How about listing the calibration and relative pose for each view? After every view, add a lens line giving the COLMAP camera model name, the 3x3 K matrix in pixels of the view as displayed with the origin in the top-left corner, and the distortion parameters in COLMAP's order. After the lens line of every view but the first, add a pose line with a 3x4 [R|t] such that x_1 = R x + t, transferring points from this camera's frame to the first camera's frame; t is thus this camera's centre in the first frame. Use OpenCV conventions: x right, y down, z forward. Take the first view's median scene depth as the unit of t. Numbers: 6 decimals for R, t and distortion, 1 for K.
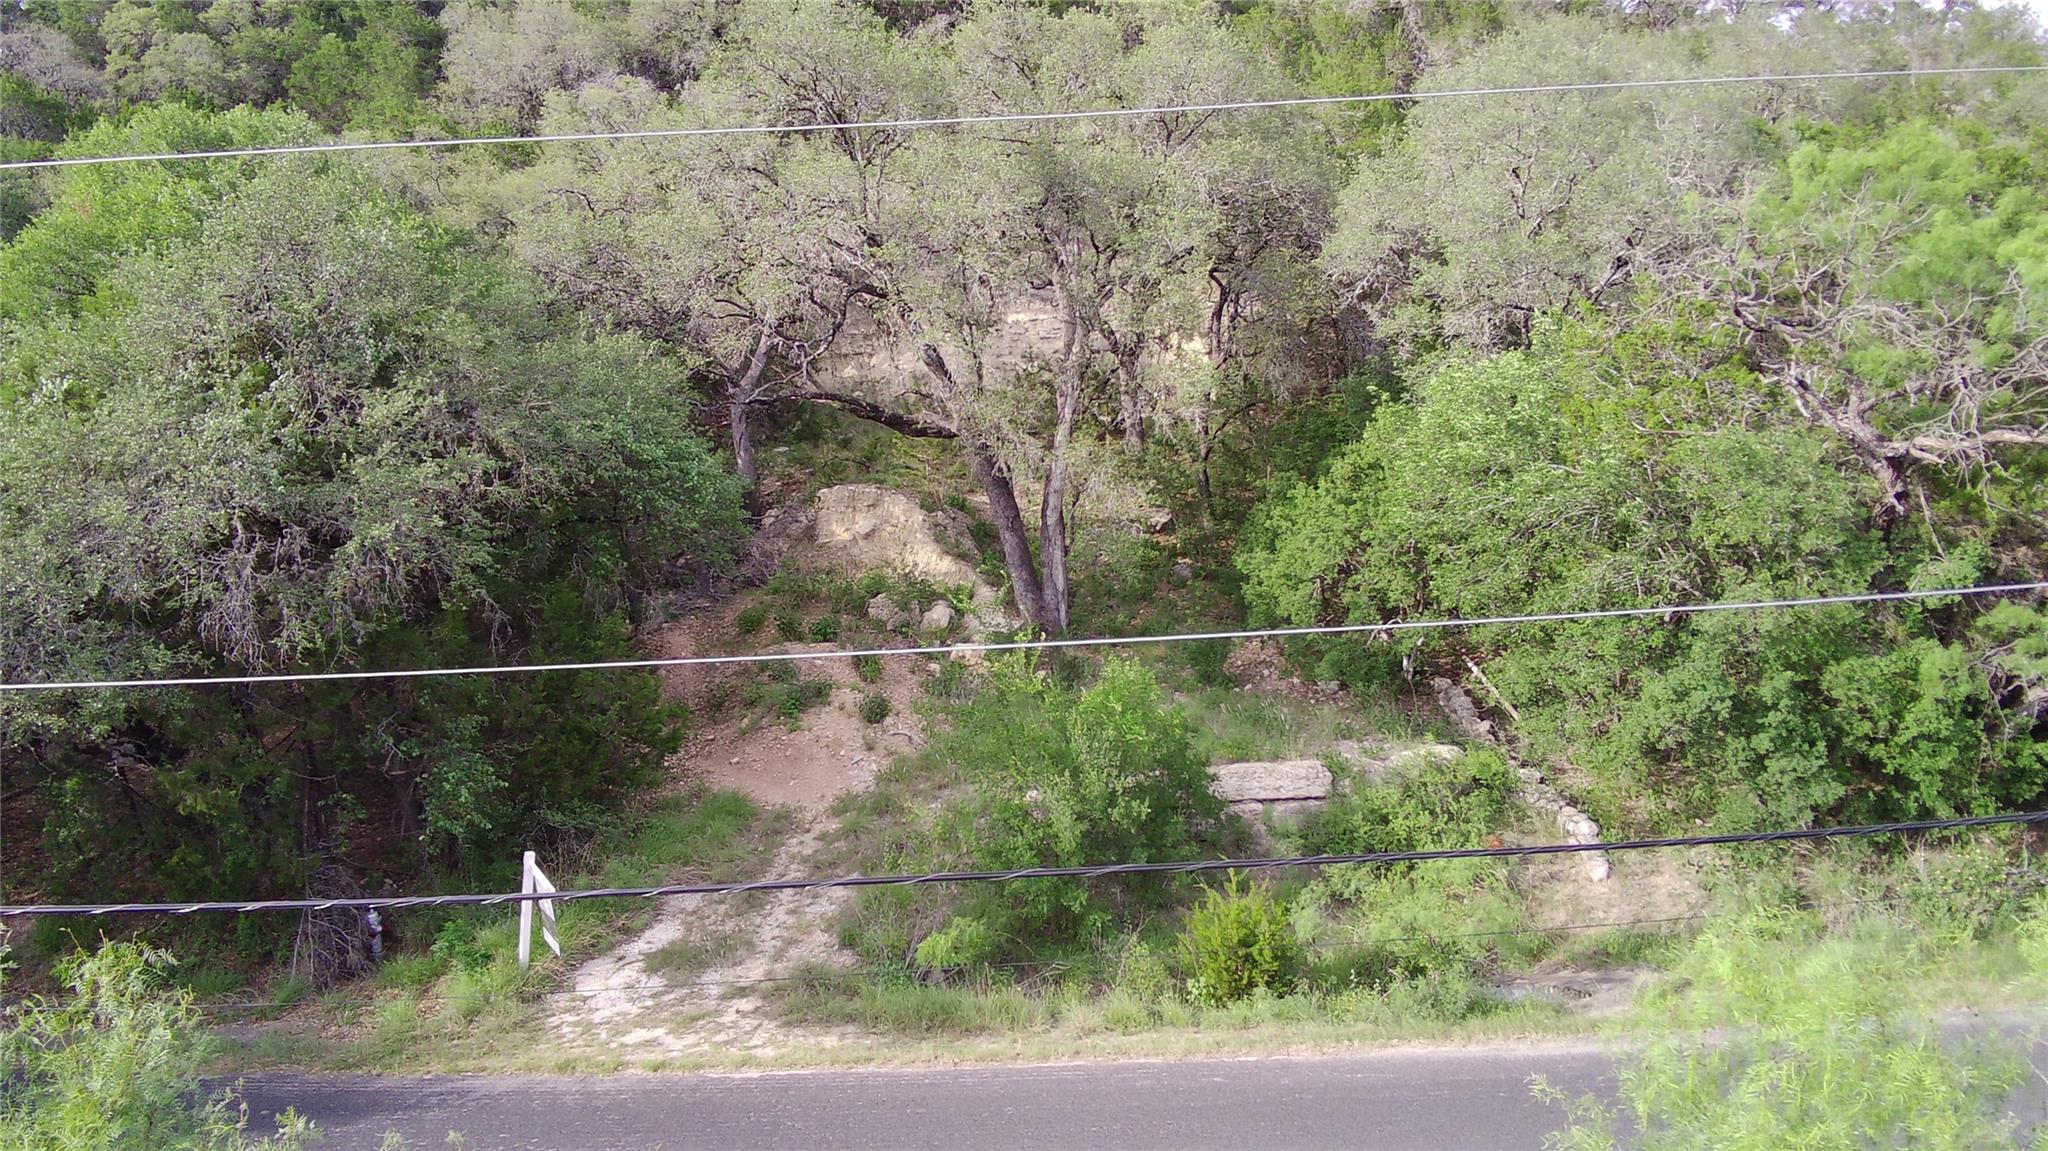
lens RADIAL K [[1361.4, 0, 1009.6], [0, 1361.4, 538.6], [0, 0, 1]] dist [0.053293, -0.137928]
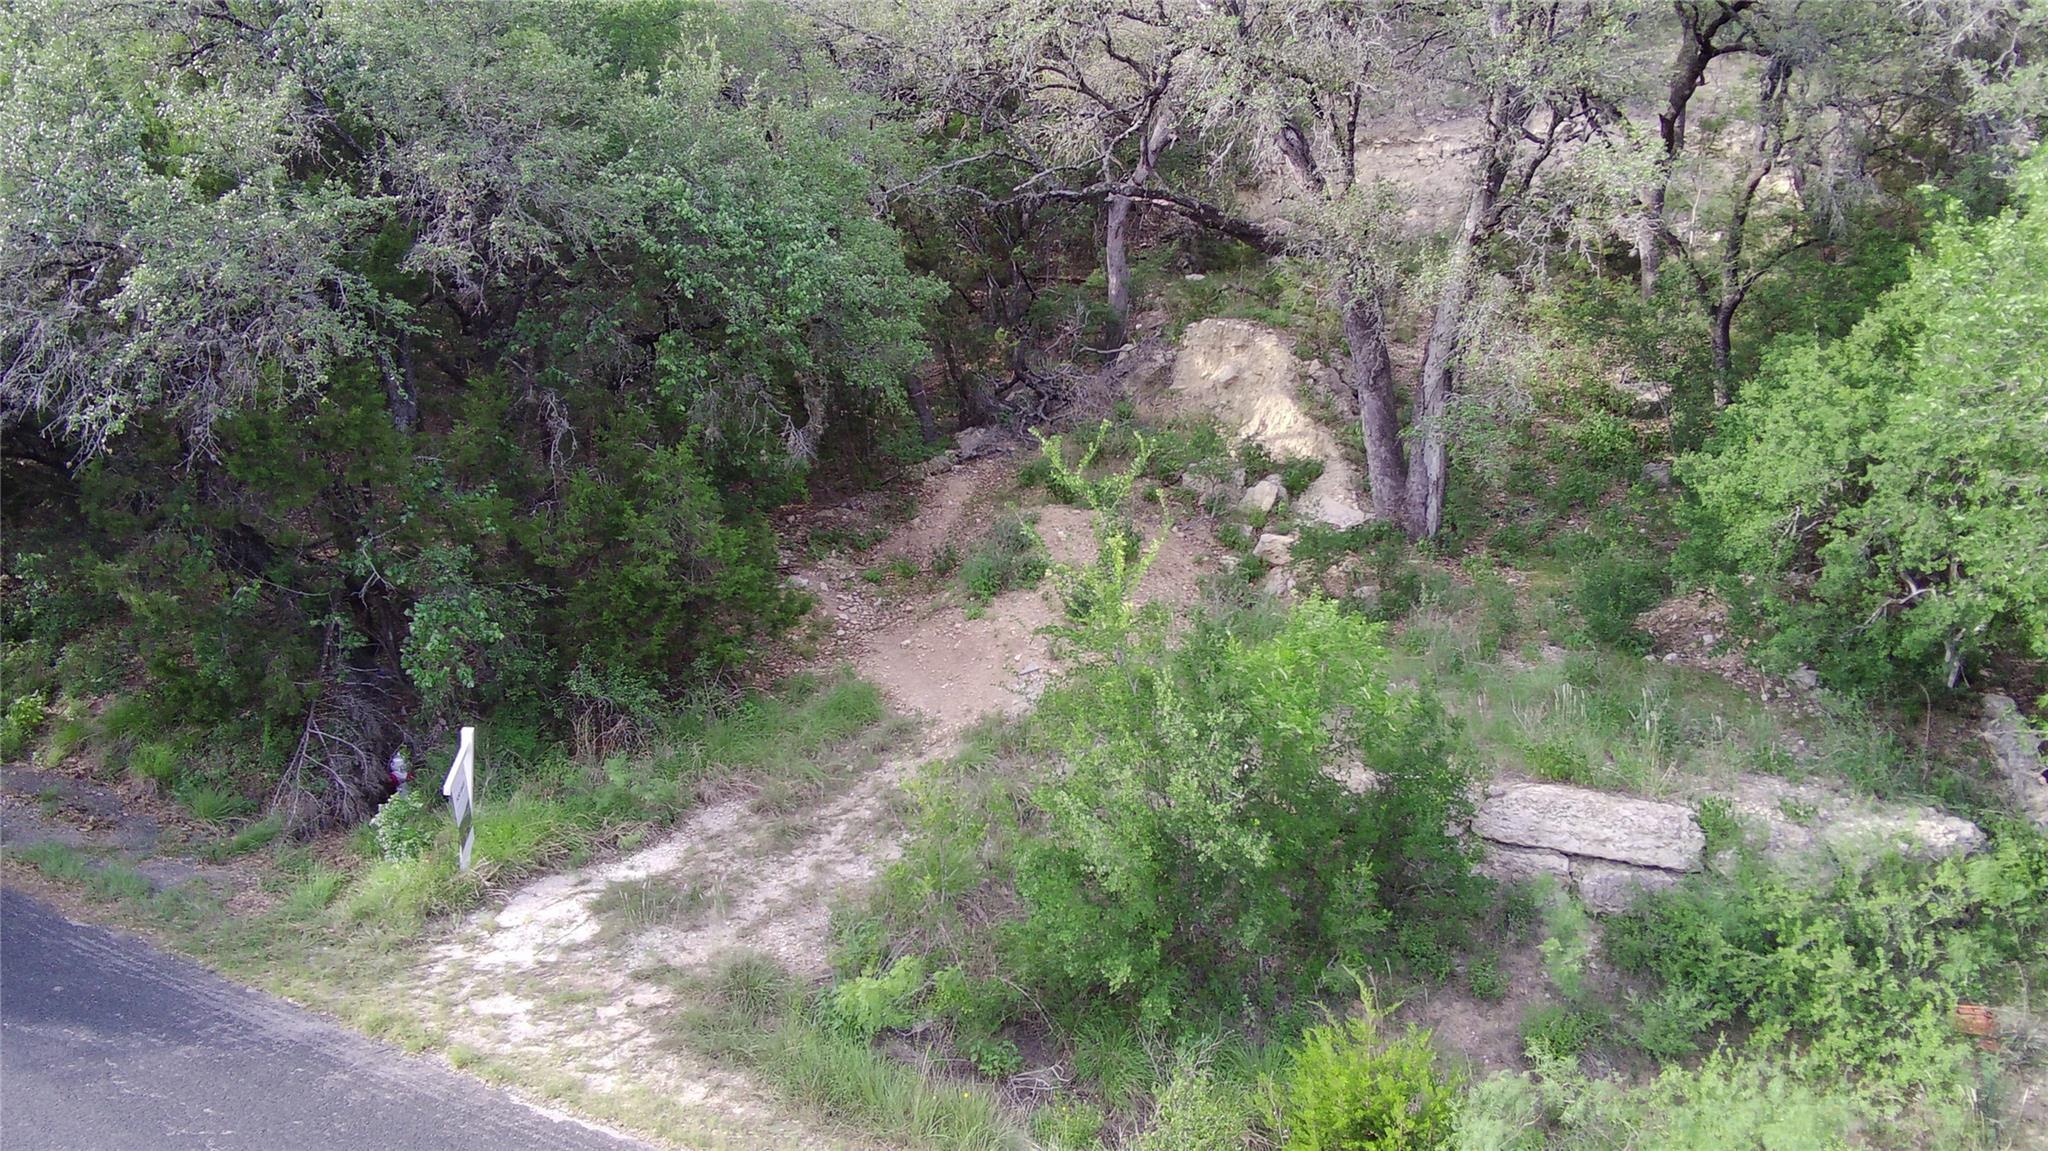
lens RADIAL K [[1361.4, 0, 1009.6], [0, 1361.4, 538.6], [0, 0, 1]] dist [0.053293, -0.137928]
pose [[0.906043, 0.131722, -0.402163, 0.216697], [-0.088990, 0.988379, 0.123239, 0.000133], [0.413723, -0.075871, 0.907236, 0.416496]]
